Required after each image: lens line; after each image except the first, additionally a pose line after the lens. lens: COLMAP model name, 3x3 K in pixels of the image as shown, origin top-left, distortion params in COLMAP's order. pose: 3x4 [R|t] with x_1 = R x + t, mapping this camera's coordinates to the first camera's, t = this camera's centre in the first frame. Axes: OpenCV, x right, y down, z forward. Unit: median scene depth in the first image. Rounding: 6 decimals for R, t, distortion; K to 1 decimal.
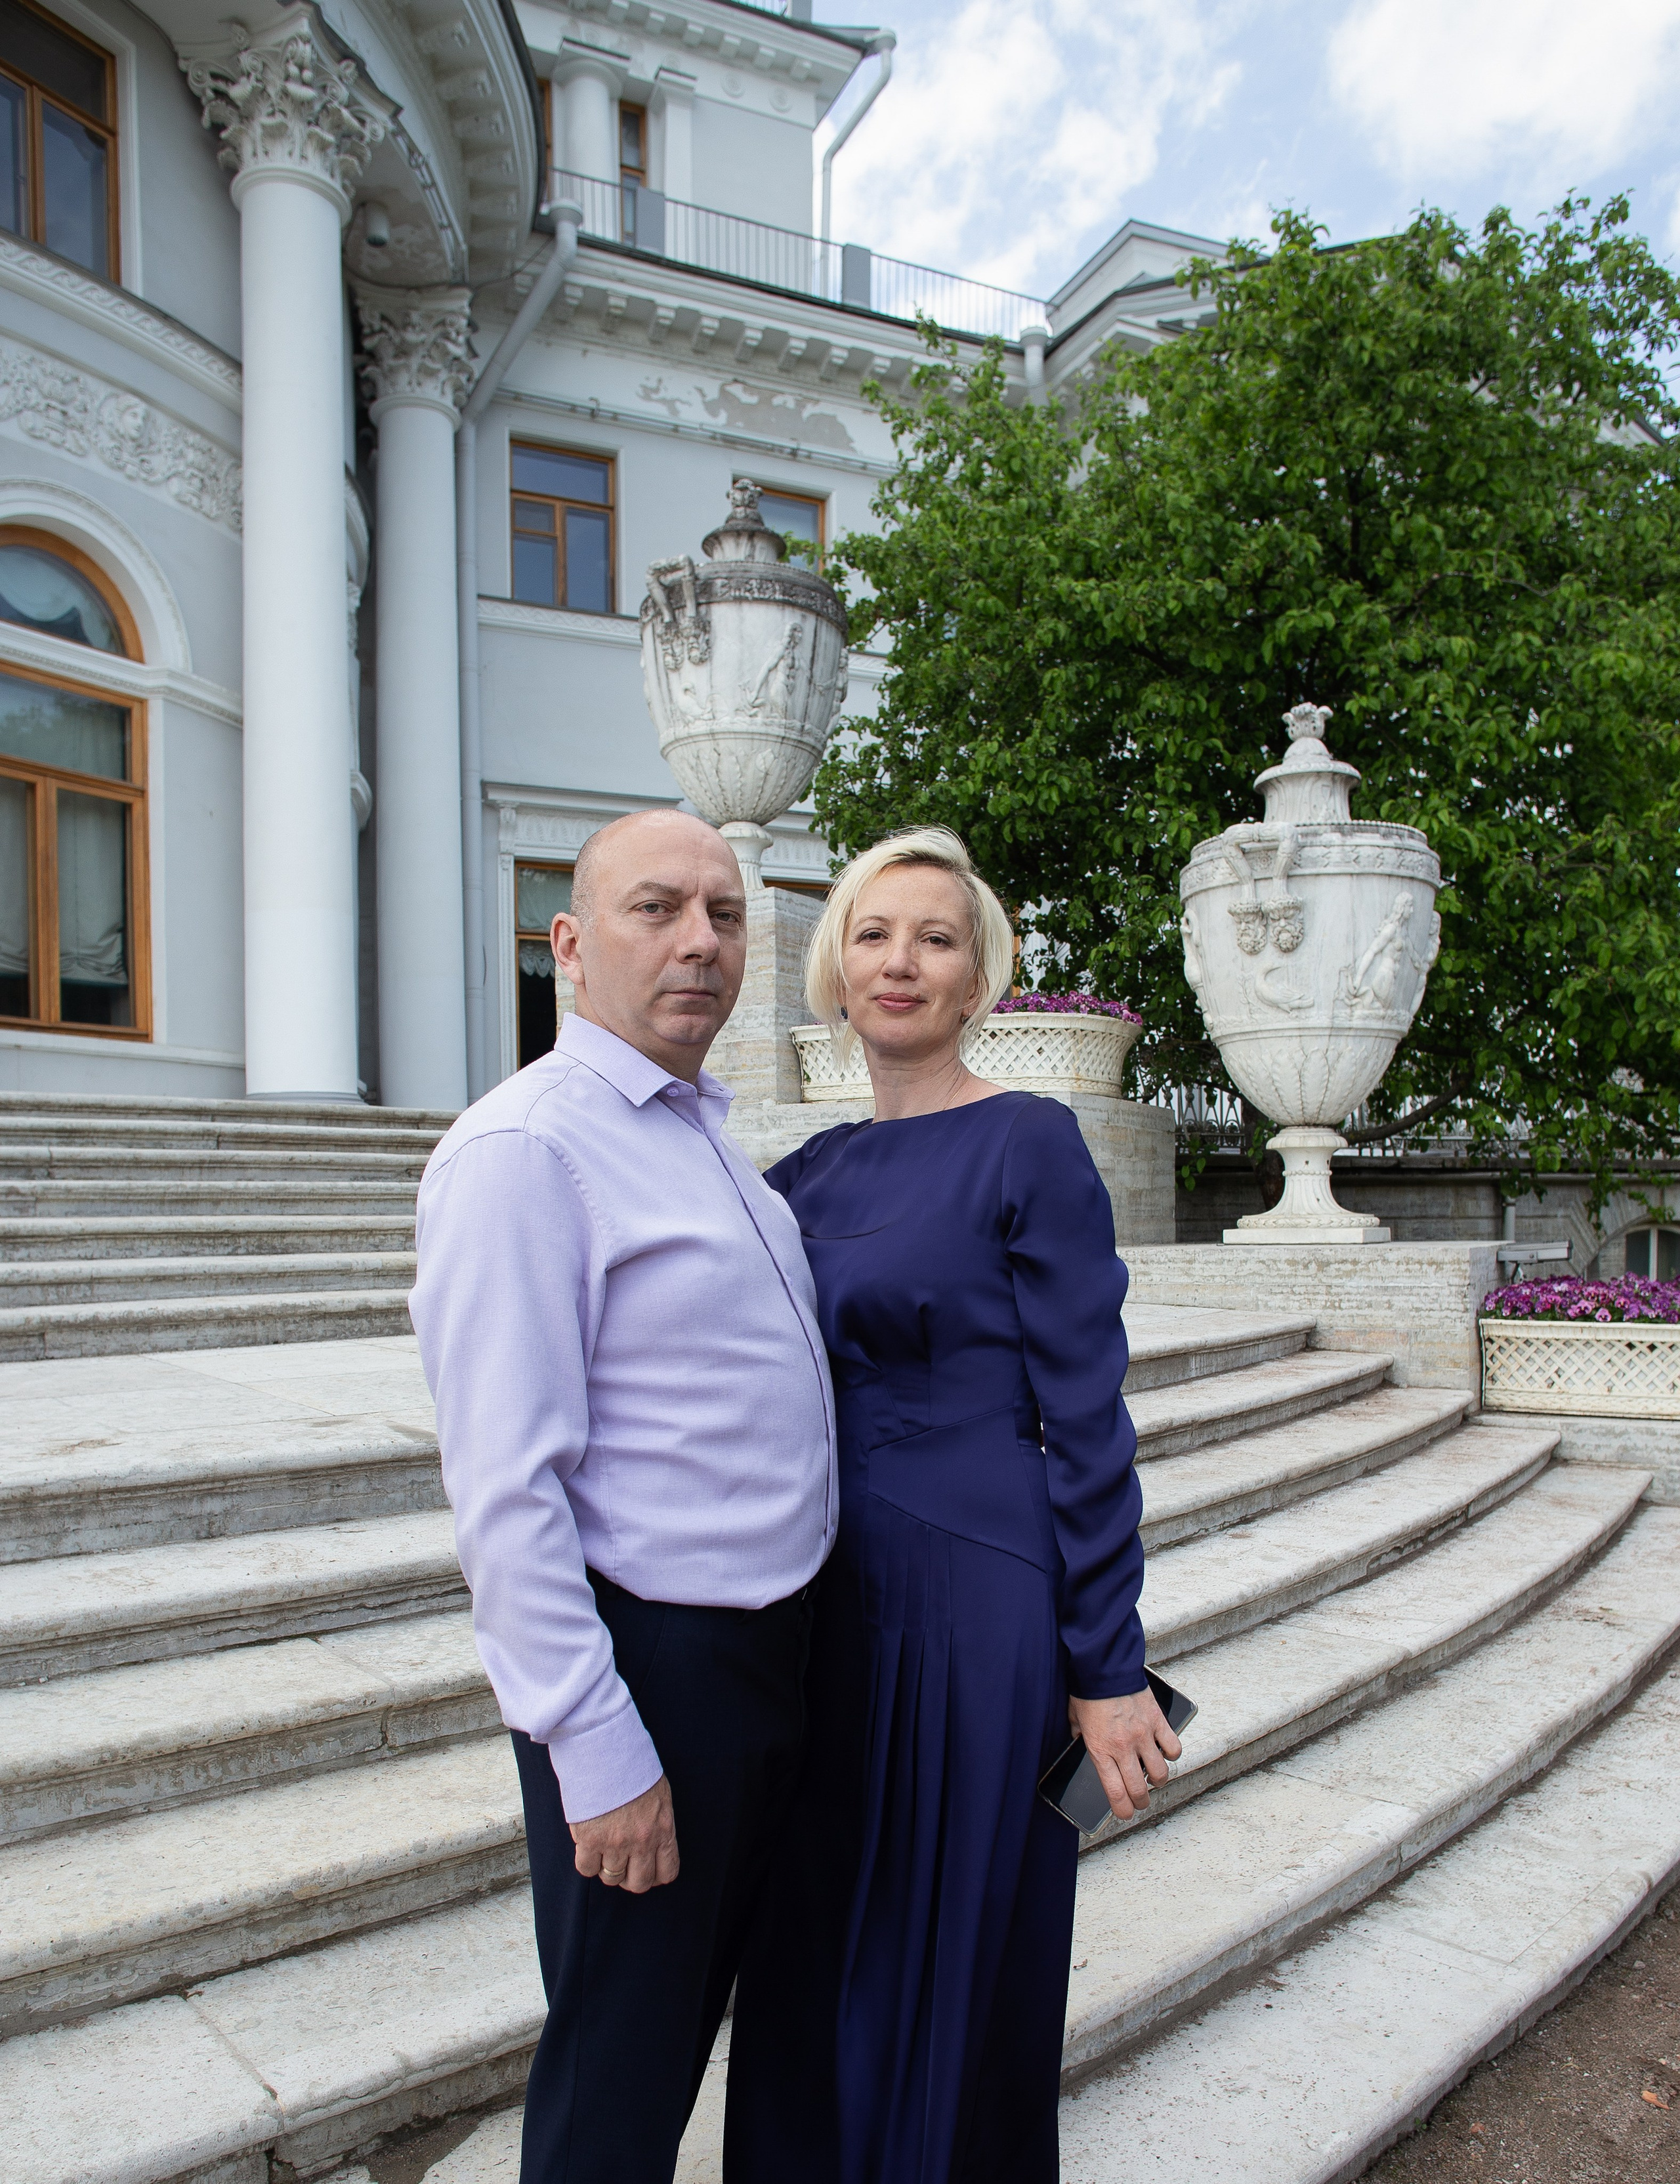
lens RADIAL K [[1598.8, 0, 834.4], [0, 1598.8, 1280.4], [0, 0, 1]] dist [-0.073983, 0.051873]
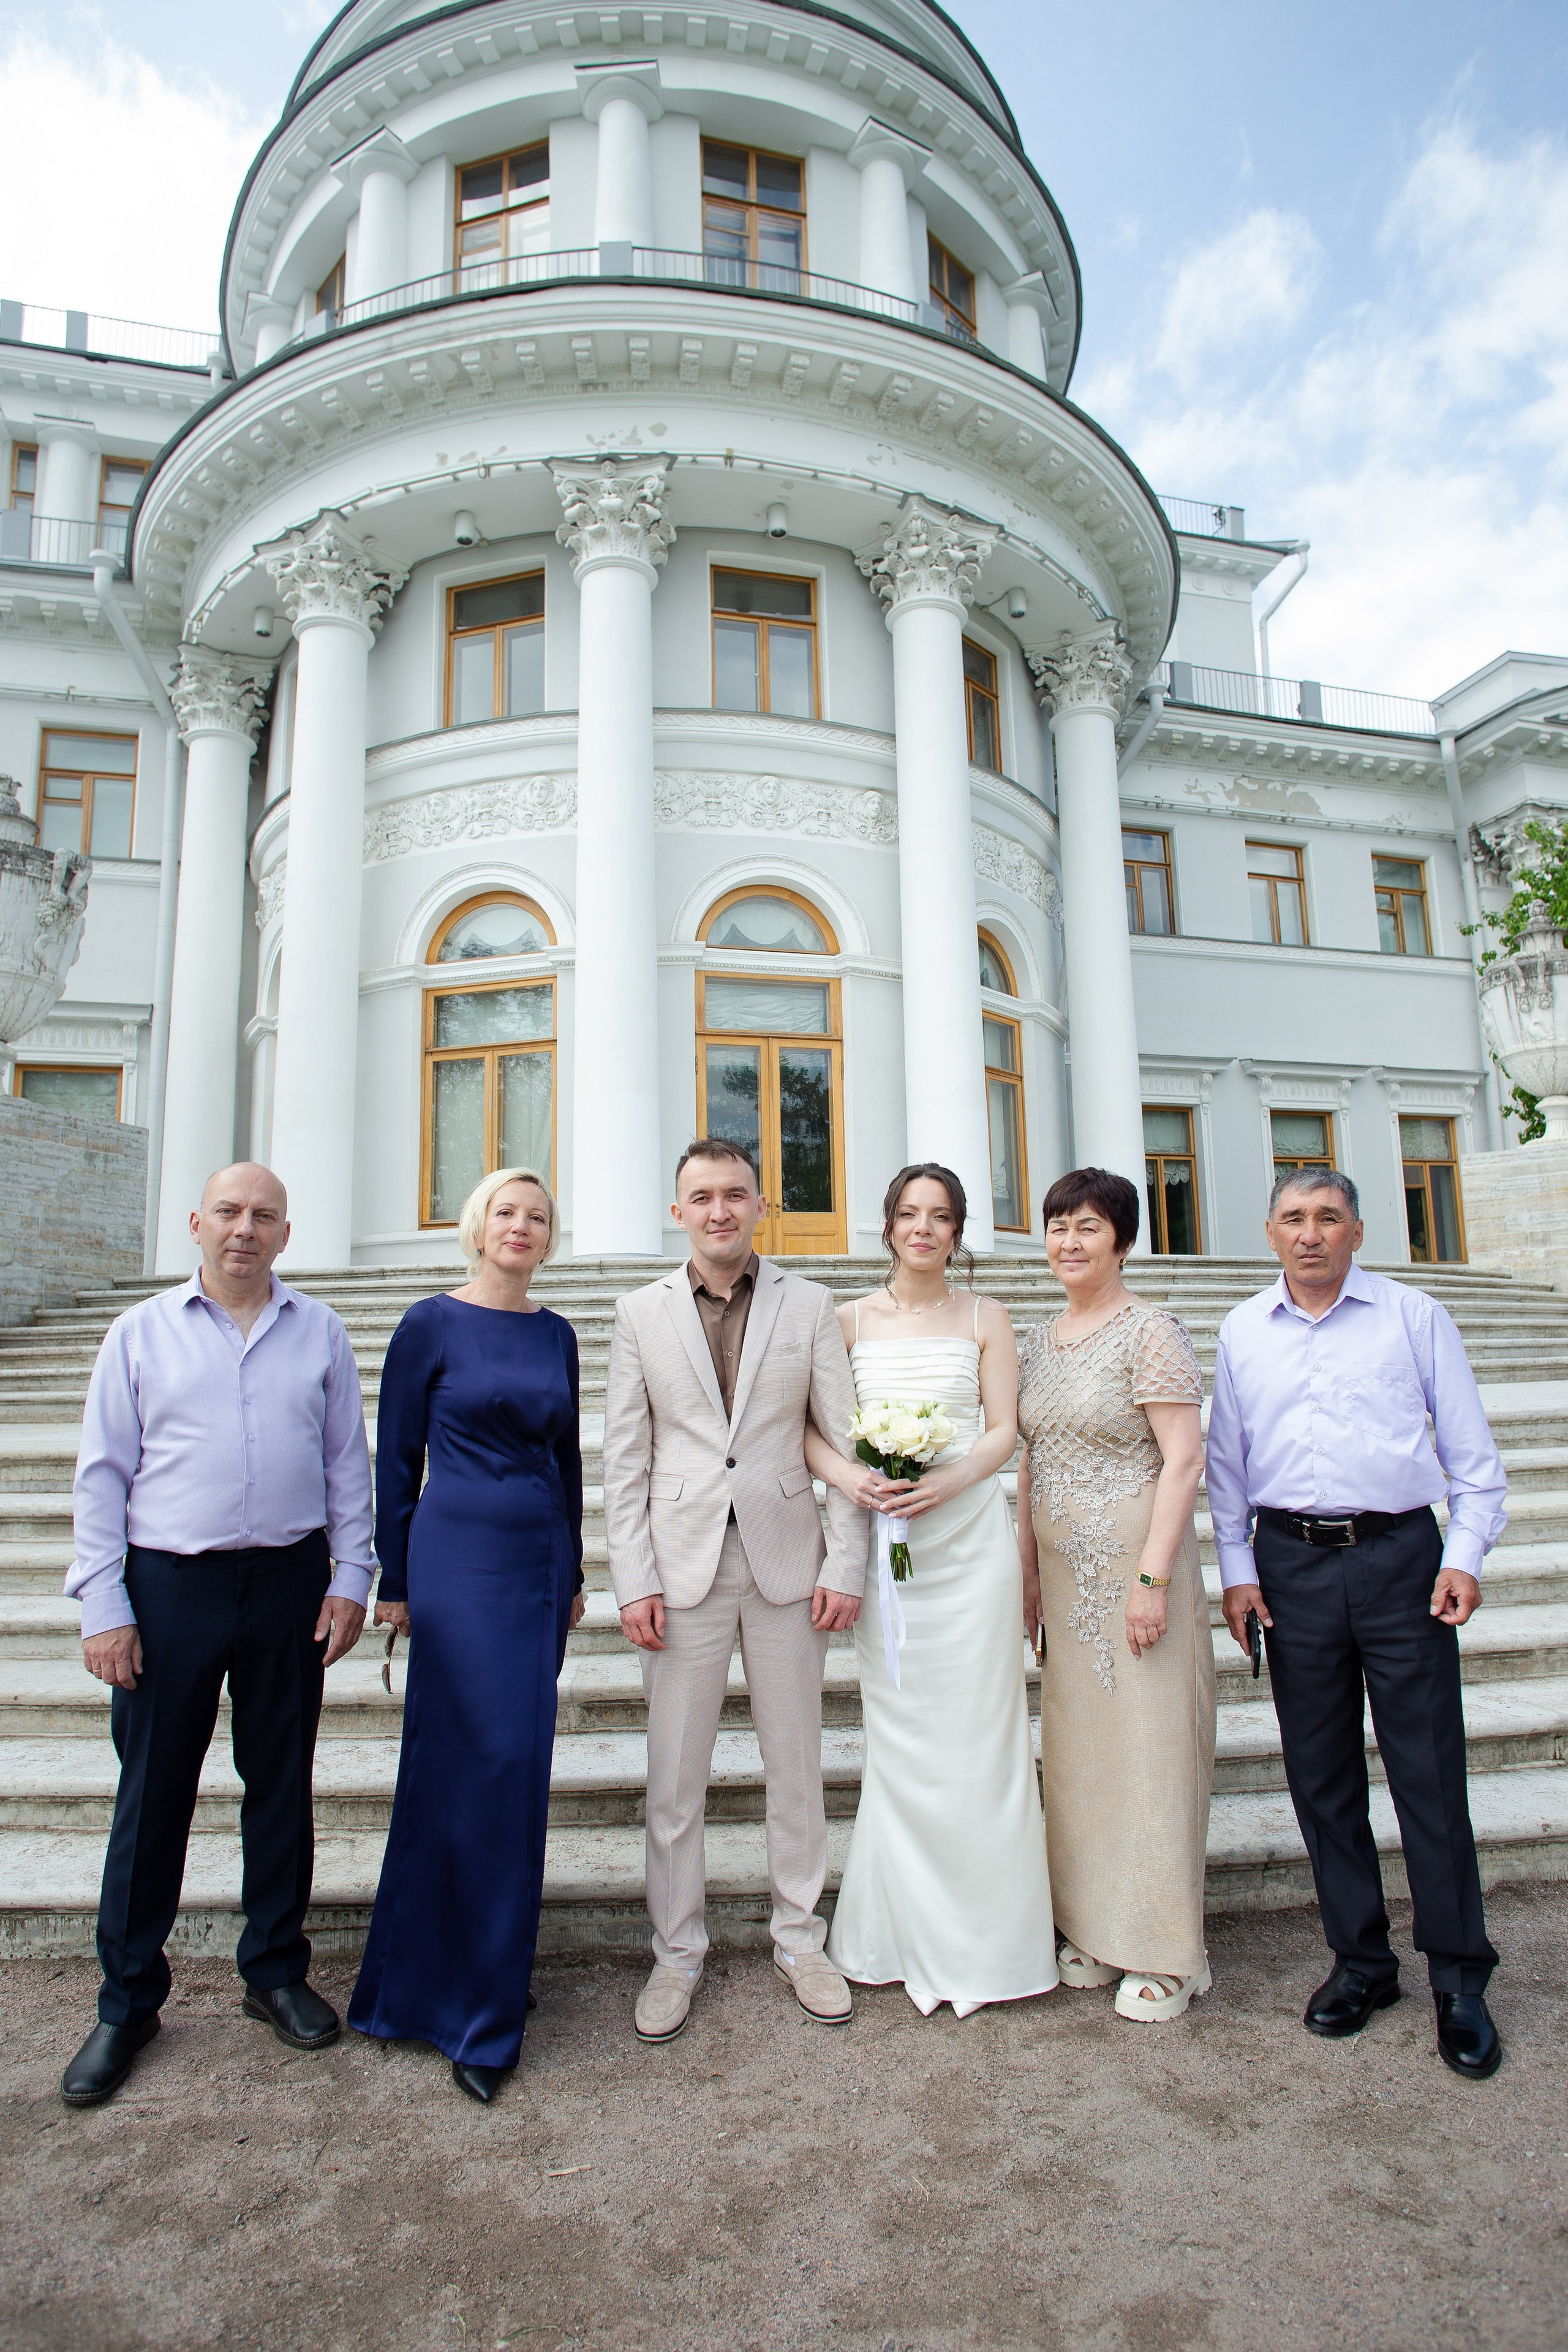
lens RADIAL K [[1388.5, 0, 780.0], [0, 1388.5, 1174.3], [0, 0, 1]] dist [-0.075878, 0.054596]
pose [[0.987459, -0.033434, -0.154294, -0.493026], [0.004269, 0.982615, -0.185607, 0.044233], [0.157817, 0.182620, 0.970435, -0.391525]]
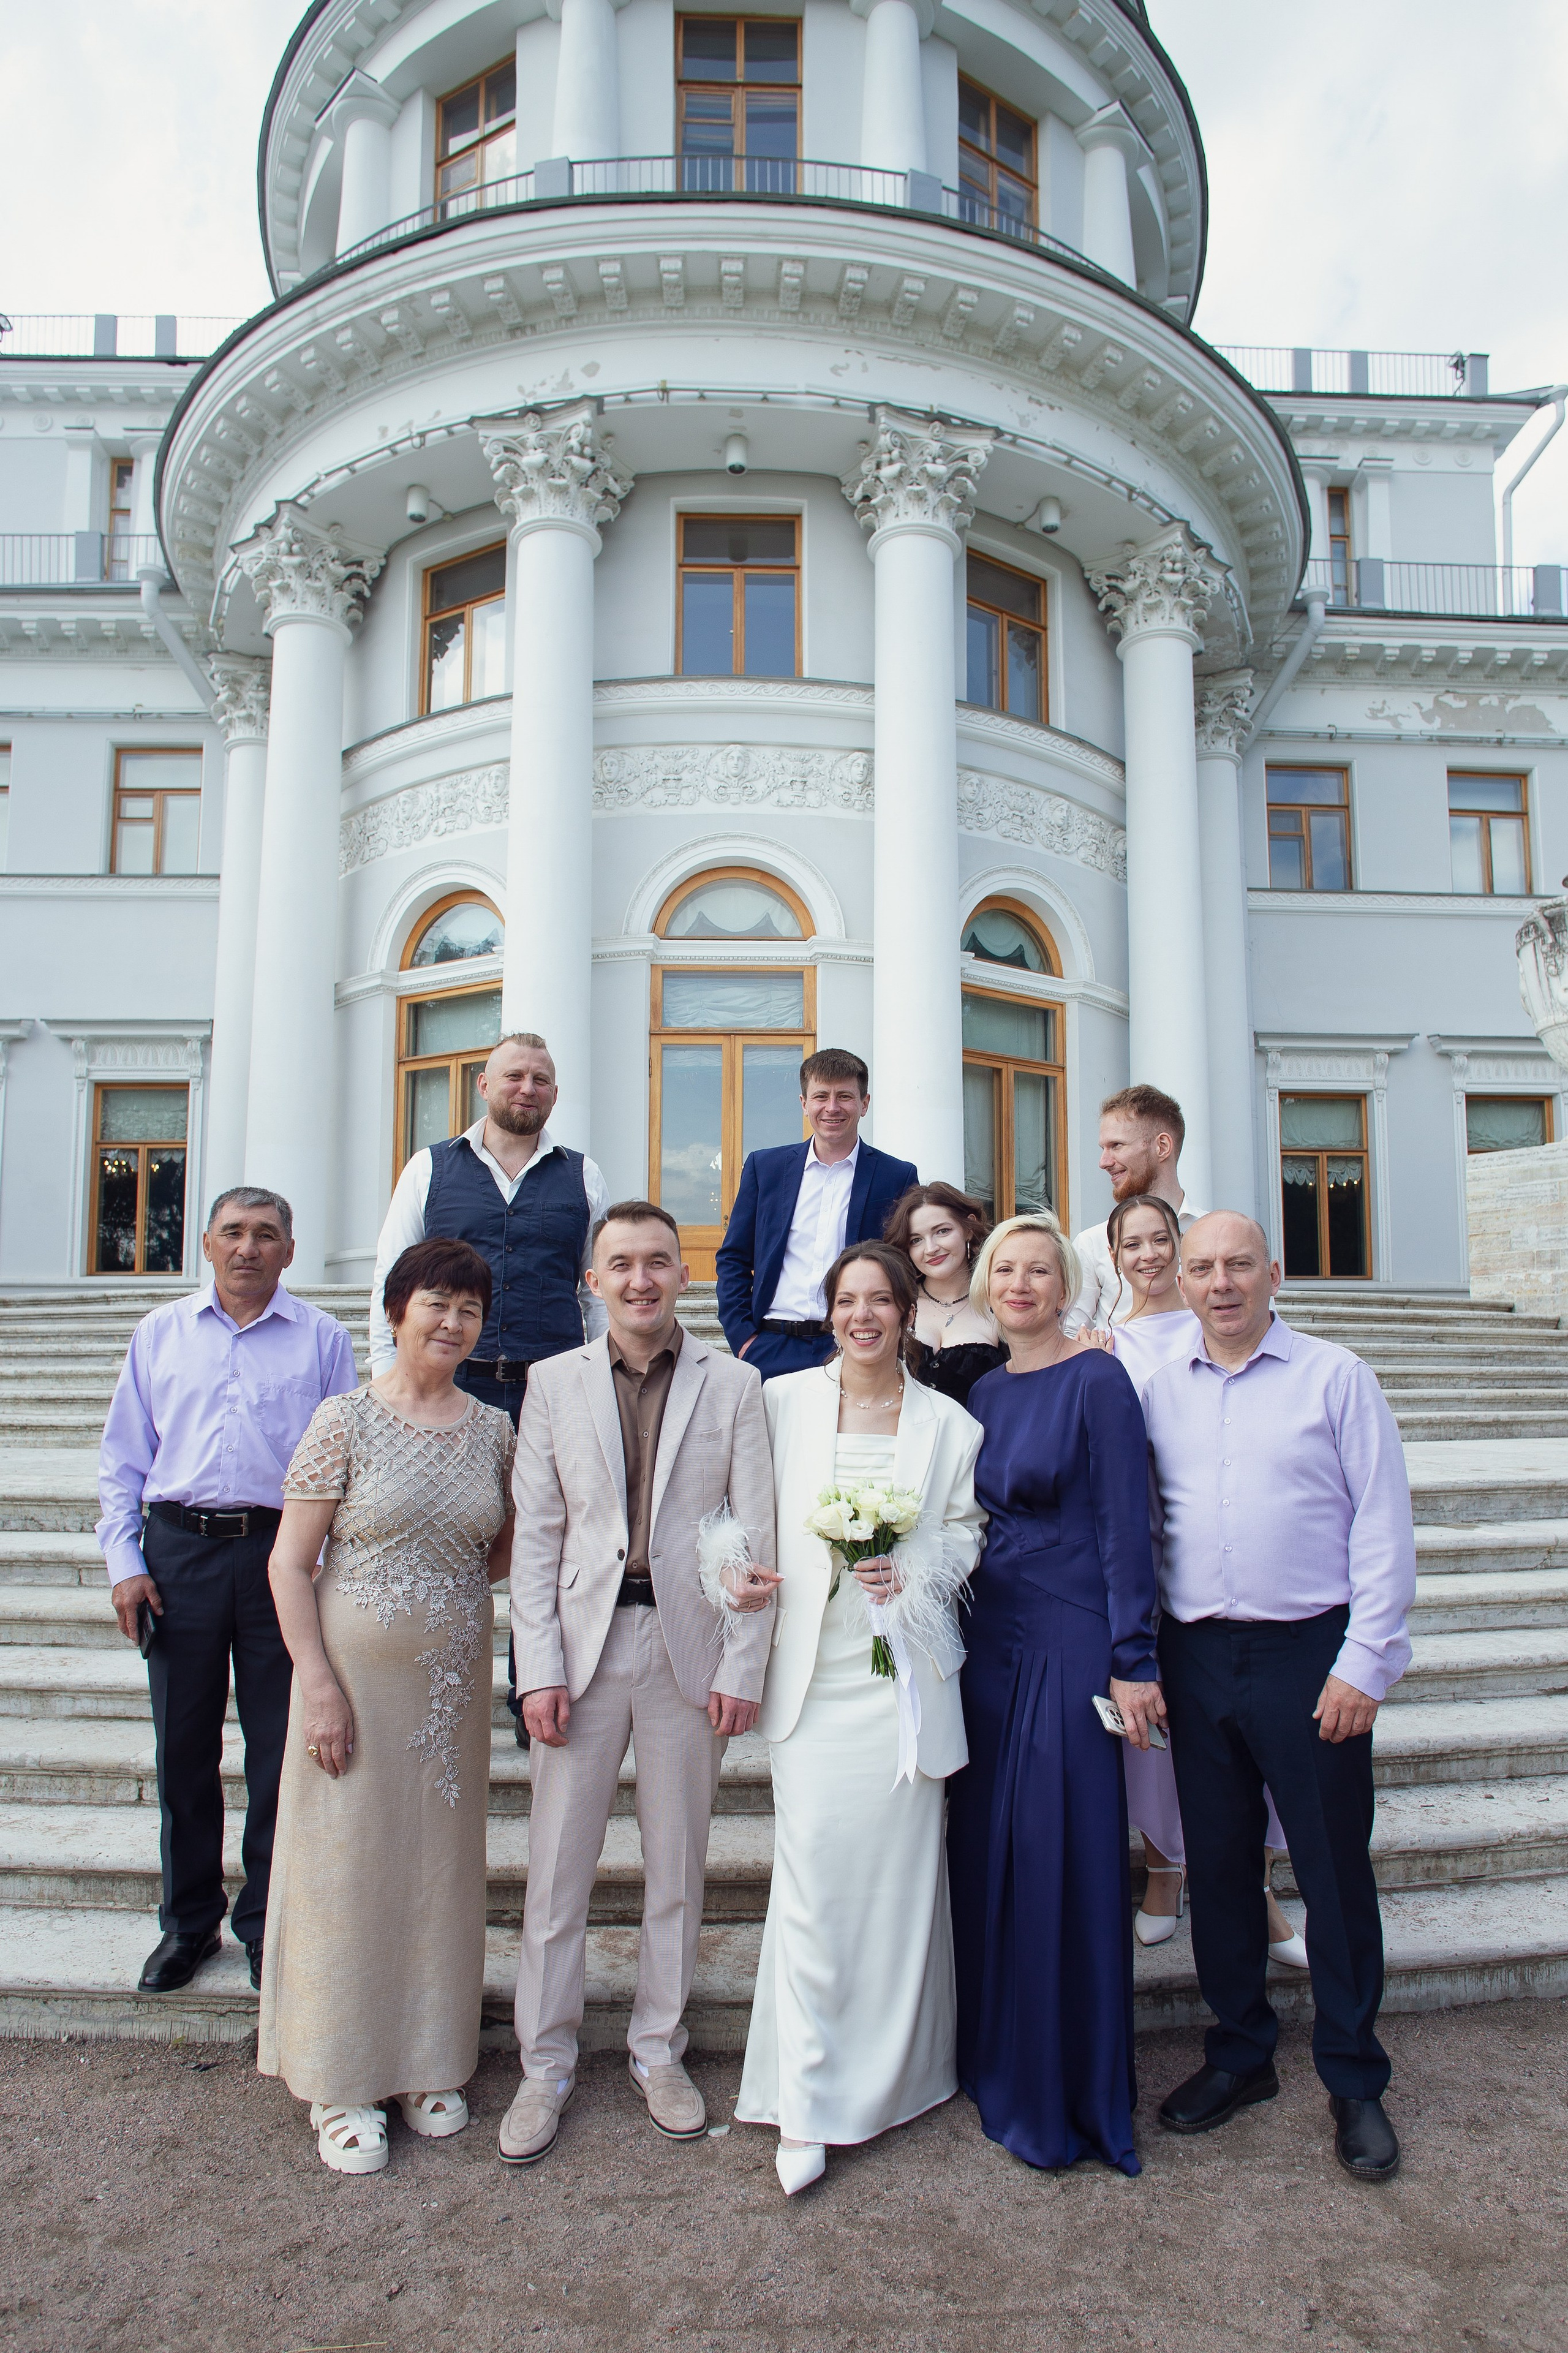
lens RADIAL K [[1492.8, 0, 809.1], [0, 1492.8, 1263.3], [0, 0, 1]] dist [-0.077916, 0.058456]
pose [[0.924952, -0.022350, -0.379427, -0.161615], [-0.025413, 0.992399, -0.120408, 0.024612], [0.379234, 0.121014, 0.917353, -0.282017]]
